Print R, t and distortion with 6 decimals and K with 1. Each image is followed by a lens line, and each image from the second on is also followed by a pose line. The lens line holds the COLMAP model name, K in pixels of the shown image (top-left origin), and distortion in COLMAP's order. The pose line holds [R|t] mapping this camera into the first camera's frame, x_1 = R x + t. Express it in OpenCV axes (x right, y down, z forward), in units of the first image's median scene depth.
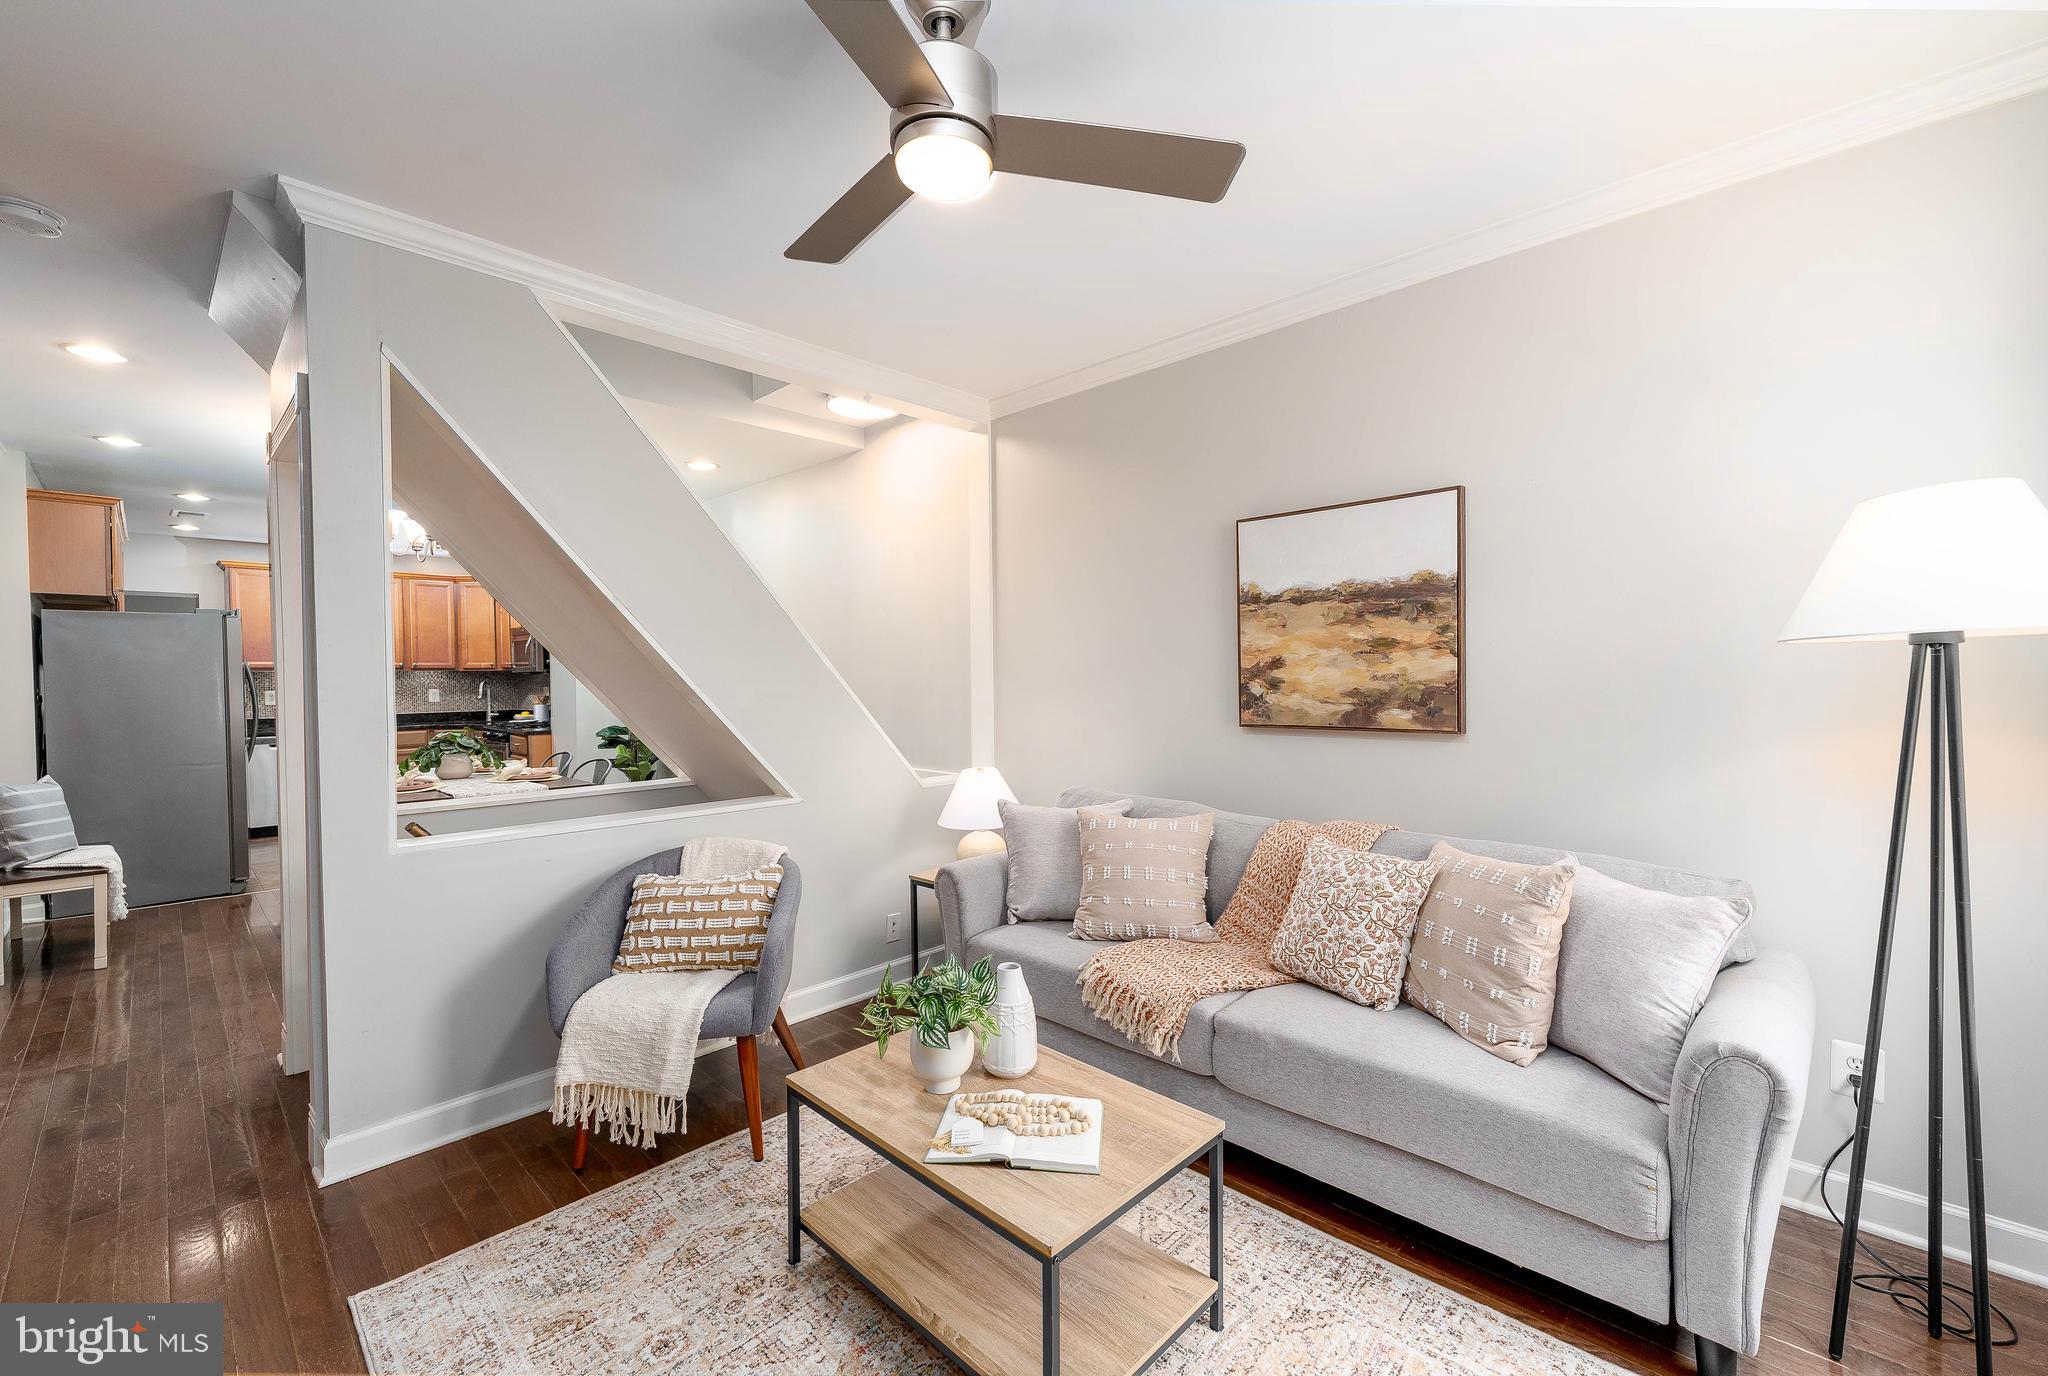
lens RADIAL K [[831.7, 0, 1024.0], [0, 831.7, 688.0], [0, 0, 1]] dist [0.000818, 0.000127]
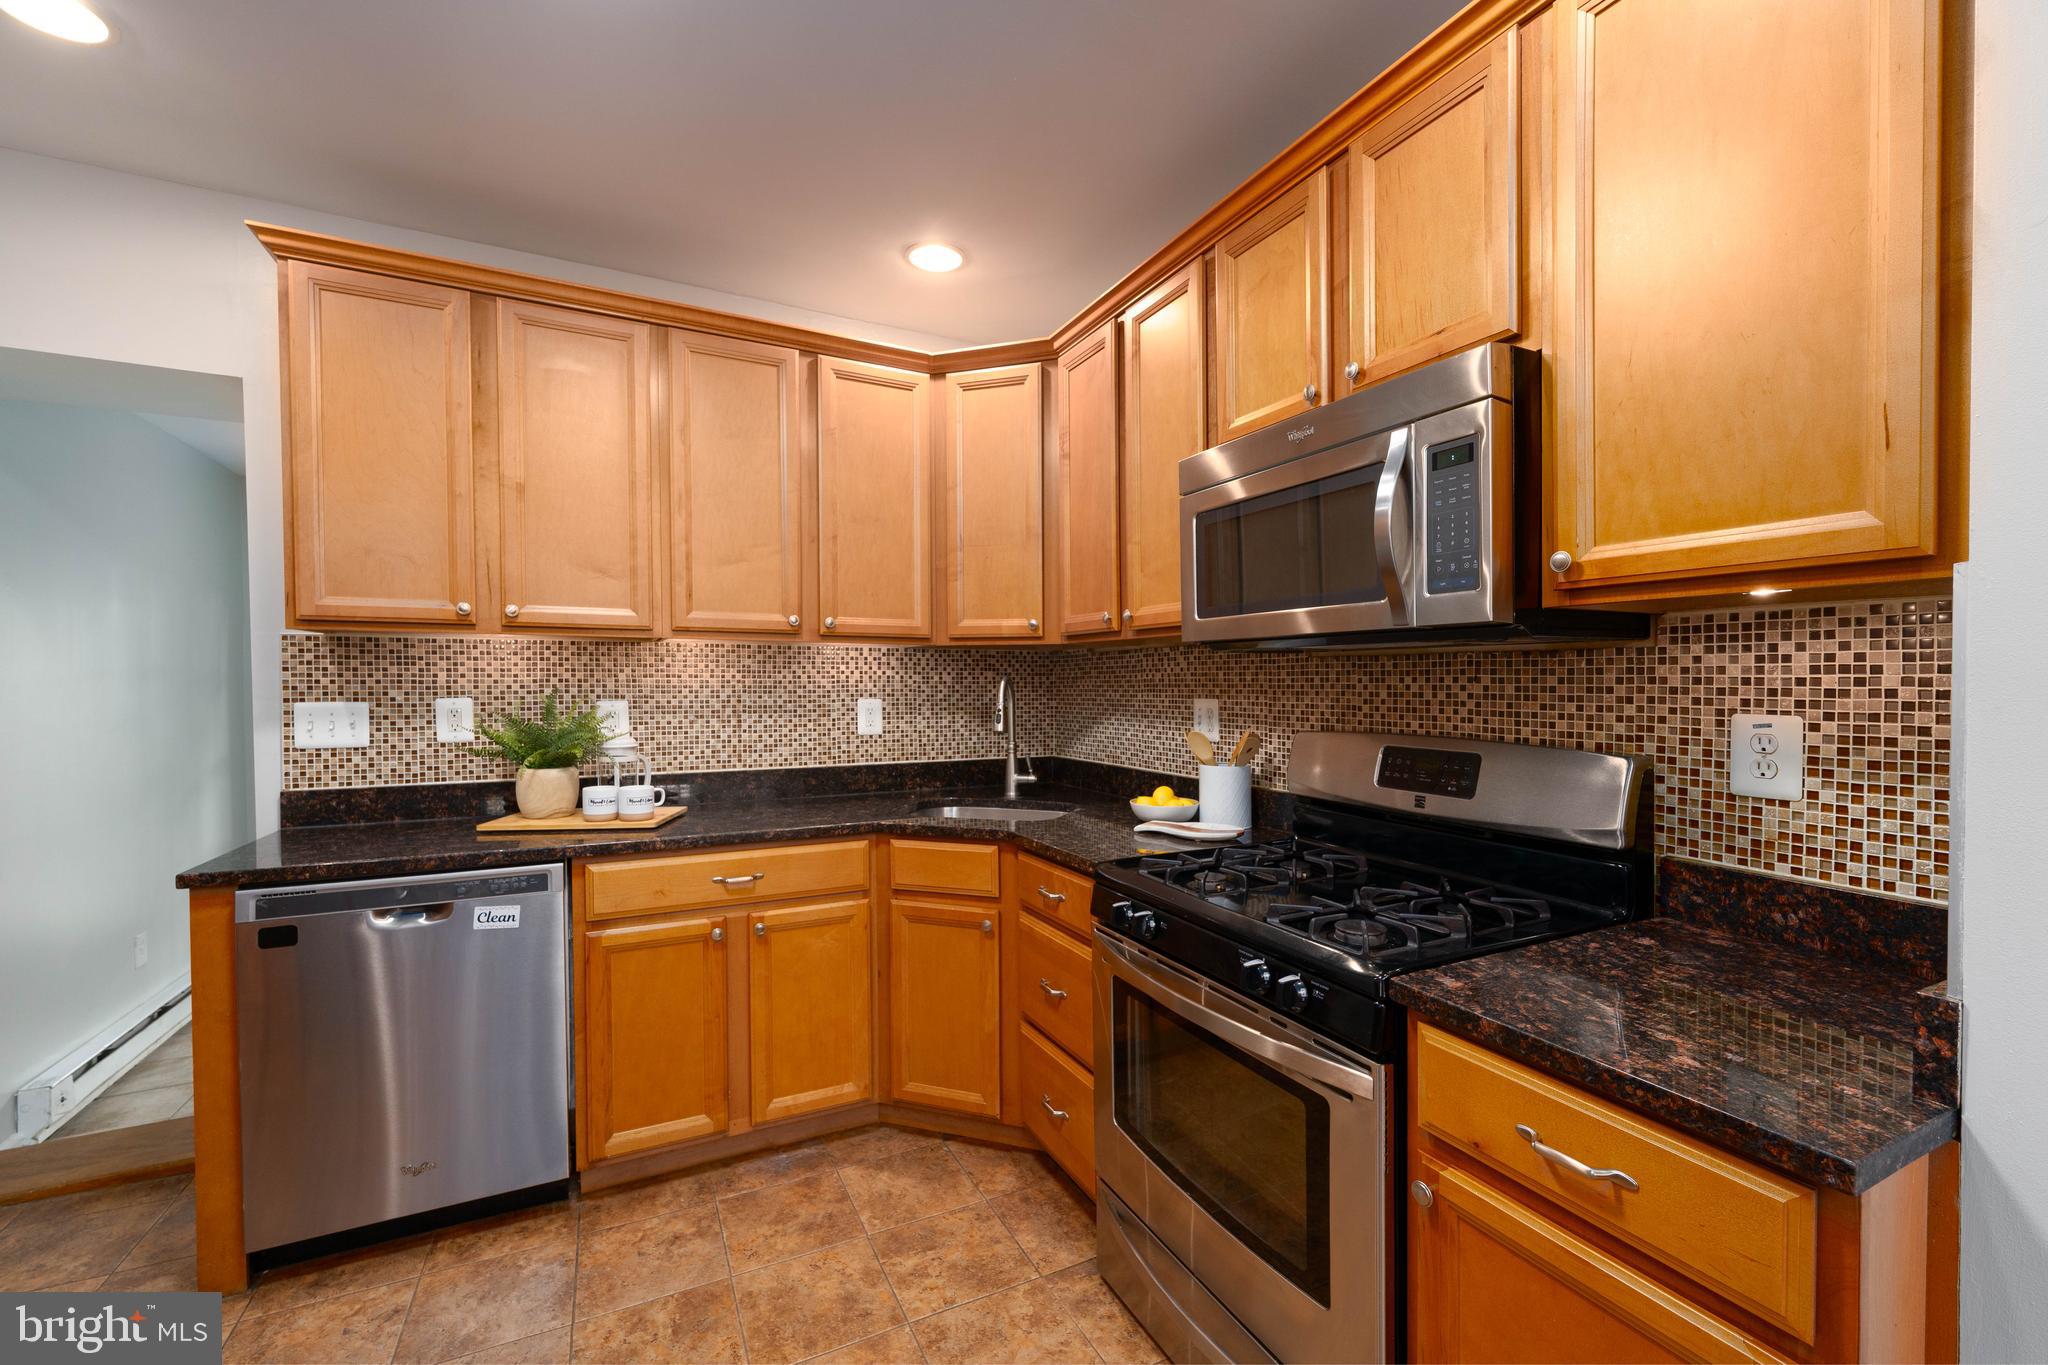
lens RADIAL K [[836.2, 0, 1034.9], [0, 836.2, 696.3], [0, 0, 1]] dist [-0.000292, -0.000326]
pose [[0.944027, 0.019964, -0.329264, -1.504621], [-0.018013, 0.999797, 0.008975, -0.010349], [0.329377, -0.002541, 0.944195, 1.968606]]
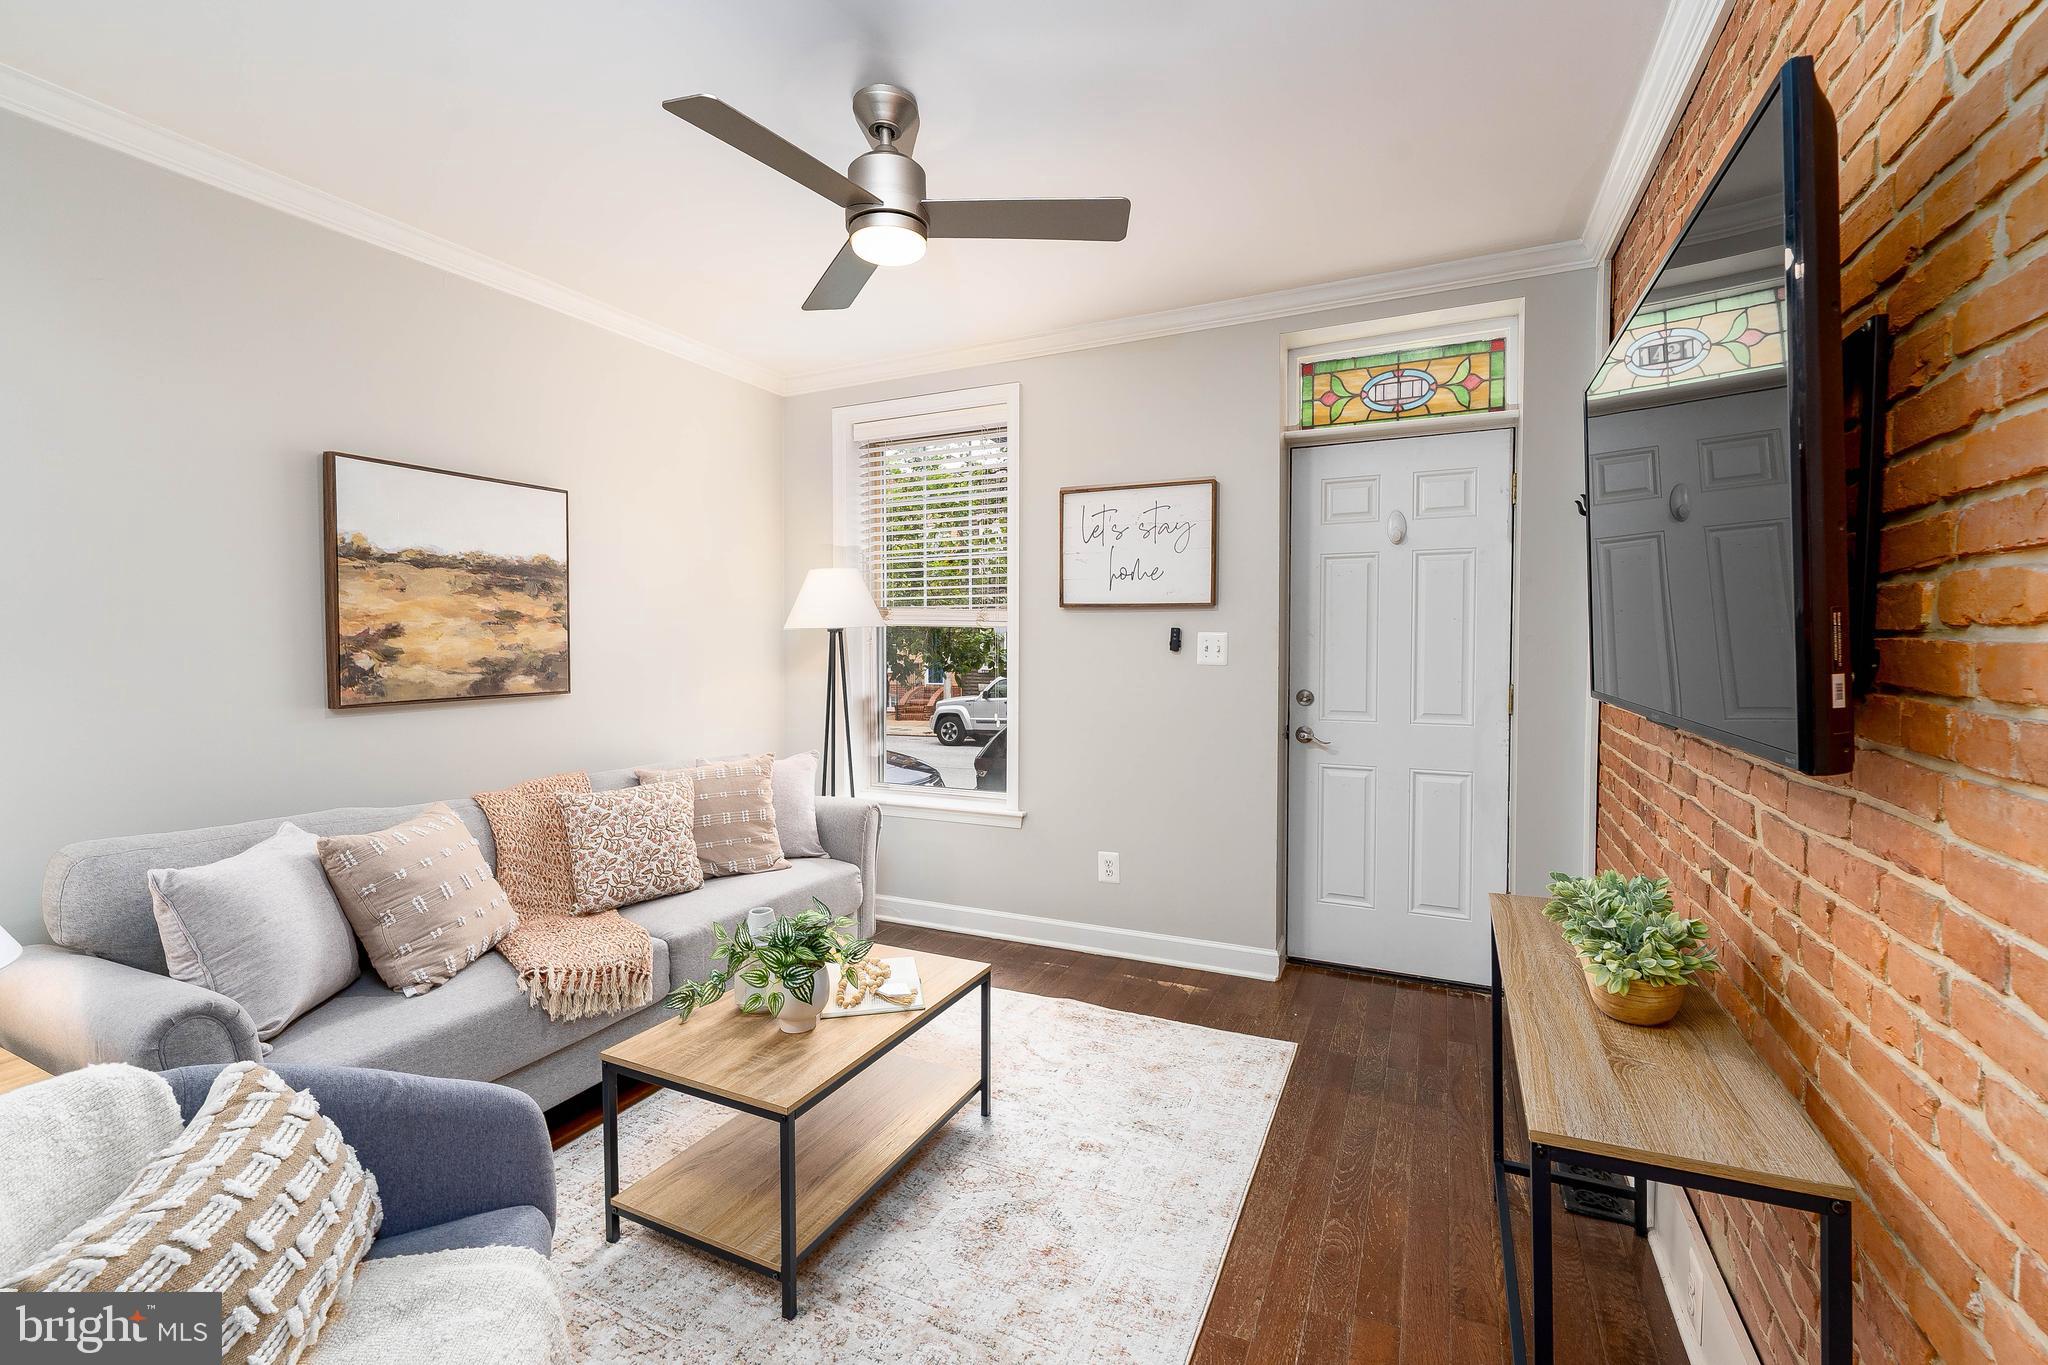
lens RADIAL K [[840.6, 0, 999.9], [0, 840.6, 663.9], [0, 0, 1]] dist [0.002182, 0.000012]
pose [[-0.275364, -0.017088, 0.961188, -0.733059], [0.018881, 0.999553, 0.023179, -0.003890], [-0.961155, 0.024531, -0.274919, 0.634997]]
